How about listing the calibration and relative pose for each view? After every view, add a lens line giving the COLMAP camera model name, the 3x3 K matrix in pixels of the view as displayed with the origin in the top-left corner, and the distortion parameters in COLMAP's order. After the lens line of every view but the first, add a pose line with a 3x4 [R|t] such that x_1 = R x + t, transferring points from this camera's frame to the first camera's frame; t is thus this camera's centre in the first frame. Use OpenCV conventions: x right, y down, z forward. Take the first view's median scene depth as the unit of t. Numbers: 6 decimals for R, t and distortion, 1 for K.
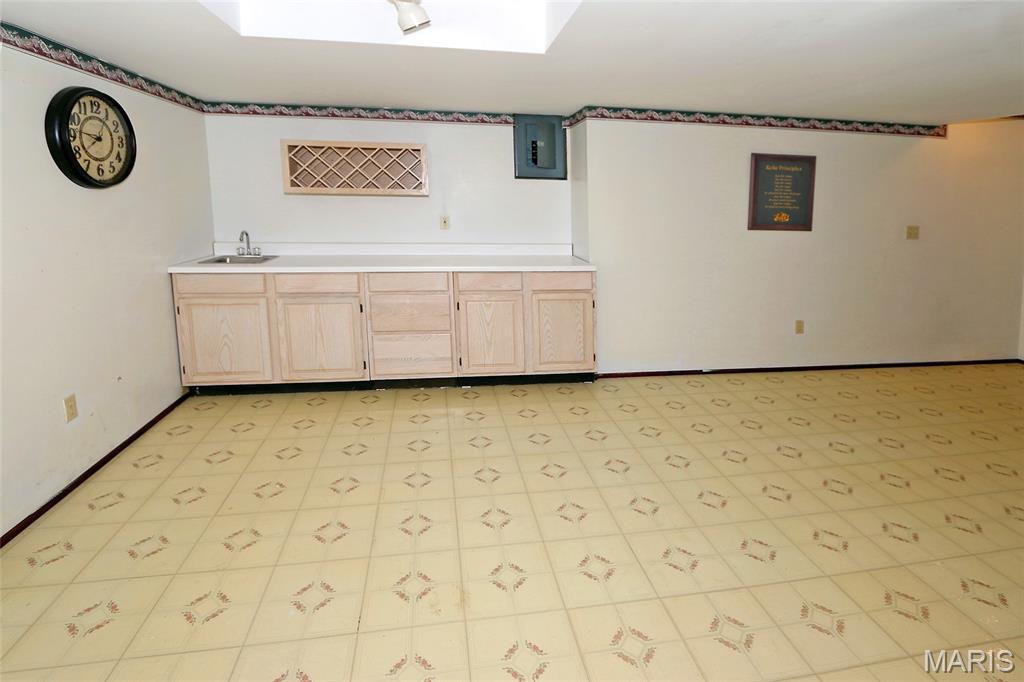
lens RADIAL K [[467.6, 0, 511.9], [0, 467.6, 286.3], [0, 0, 1]] dist [-0.011218, -0.000072]
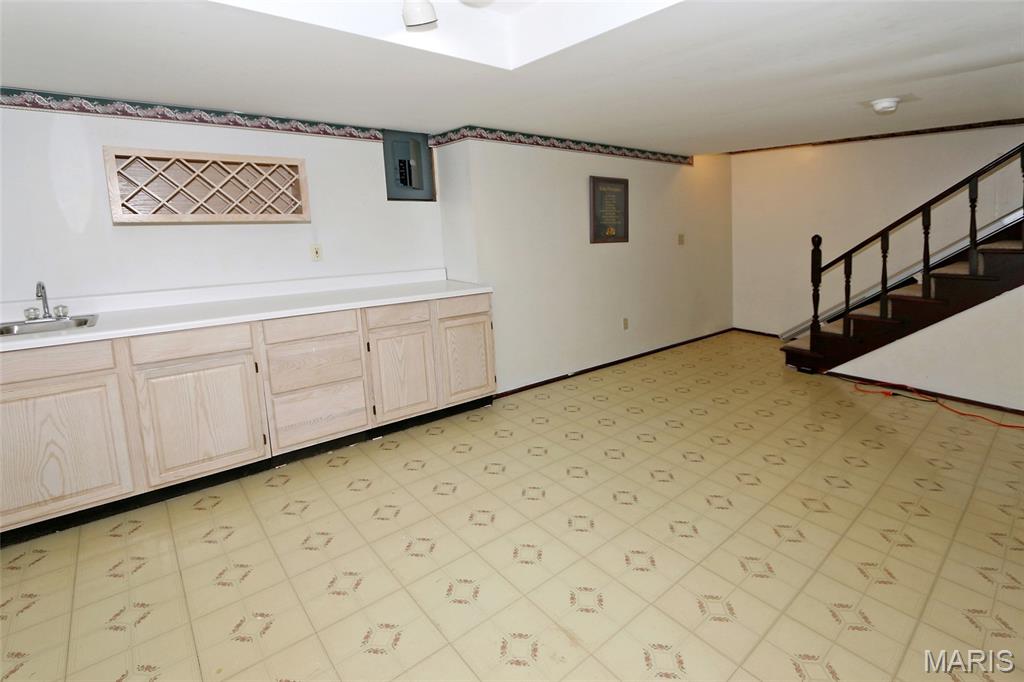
lens RADIAL K [[485.1, 0, 509.0], [0, 485.1, 306.9], [0, 0, 1]] dist [-0.009667, 0.000013]
pose [[0.873489, -0.113085, 0.473528, -0.288897], [0.119535, 0.992692, 0.016568, -0.014101], [-0.471941, 0.042131, 0.880623, 0.077905]]
